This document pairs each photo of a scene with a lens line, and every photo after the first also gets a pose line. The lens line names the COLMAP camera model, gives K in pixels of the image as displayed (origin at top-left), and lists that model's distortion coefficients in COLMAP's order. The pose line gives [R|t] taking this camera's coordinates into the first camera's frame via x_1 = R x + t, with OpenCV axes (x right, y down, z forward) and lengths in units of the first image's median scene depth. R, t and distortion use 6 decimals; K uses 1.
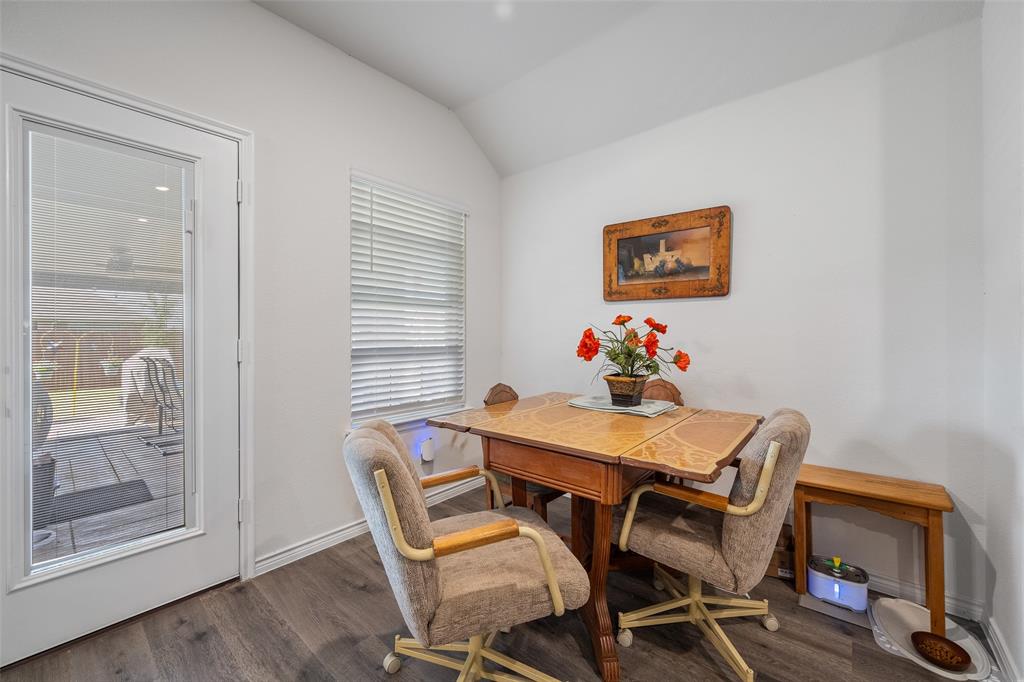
lens RADIAL K [[414.5, 0, 509.9], [0, 414.5, 335.7], [0, 0, 1]] dist [0.005319, -0.001417]
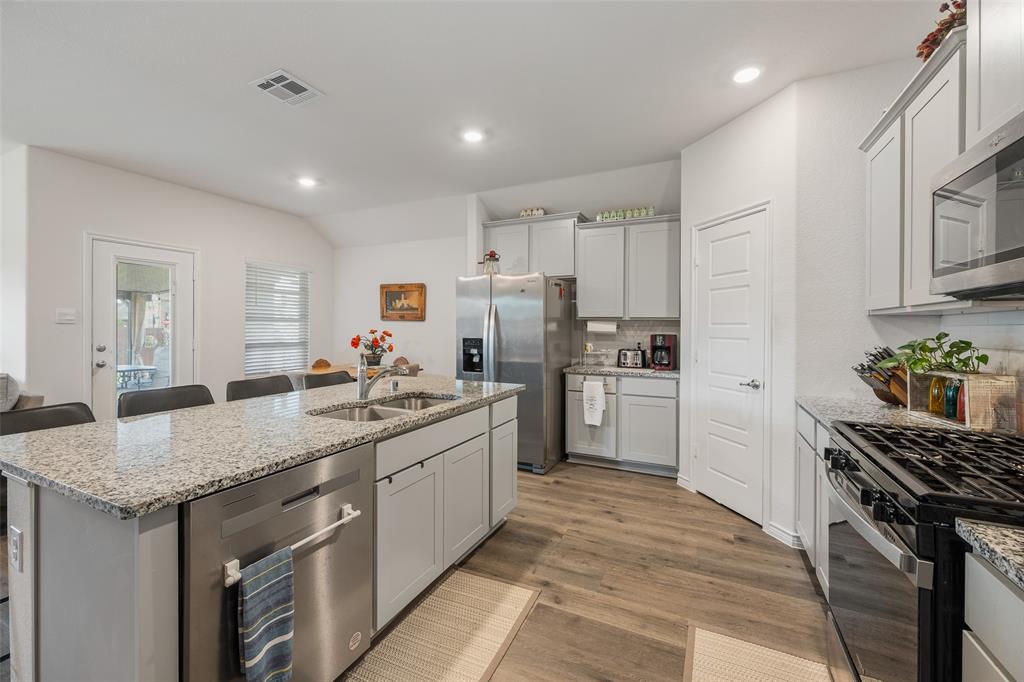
lens RADIAL K [[414.5, 0, 507.1], [0, 414.5, 324.4], [0, 0, 1]] dist [0.005319, -0.001417]
pose [[0.966208, 0.010642, 0.257543, 0.337024], [-0.008470, 0.999919, -0.009540, -0.052936], [-0.257624, 0.007037, 0.966220, -1.294471]]
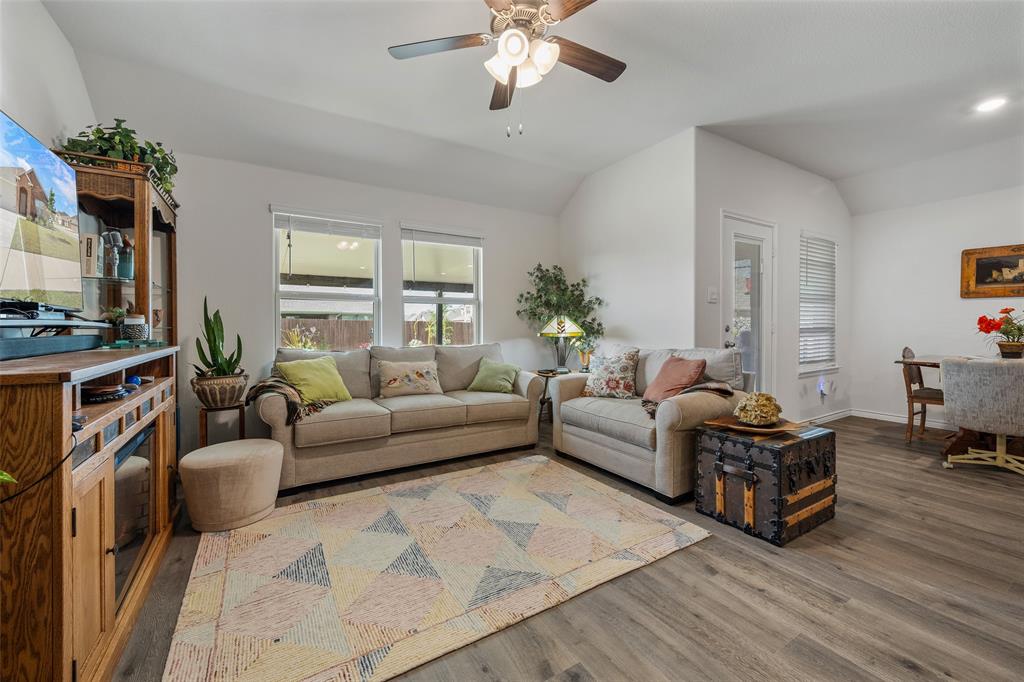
lens RADIAL K [[414.5, 0, 506.8], [0, 414.5, 330.9], [0, 0, 1]] dist [0.005319, -0.001417]
pose [[0.950182, 0.006092, -0.311635, -0.995536], [-0.002256, 0.999917, 0.012668, 0.025336], [0.311687, -0.011334, 0.950117, -1.116930]]
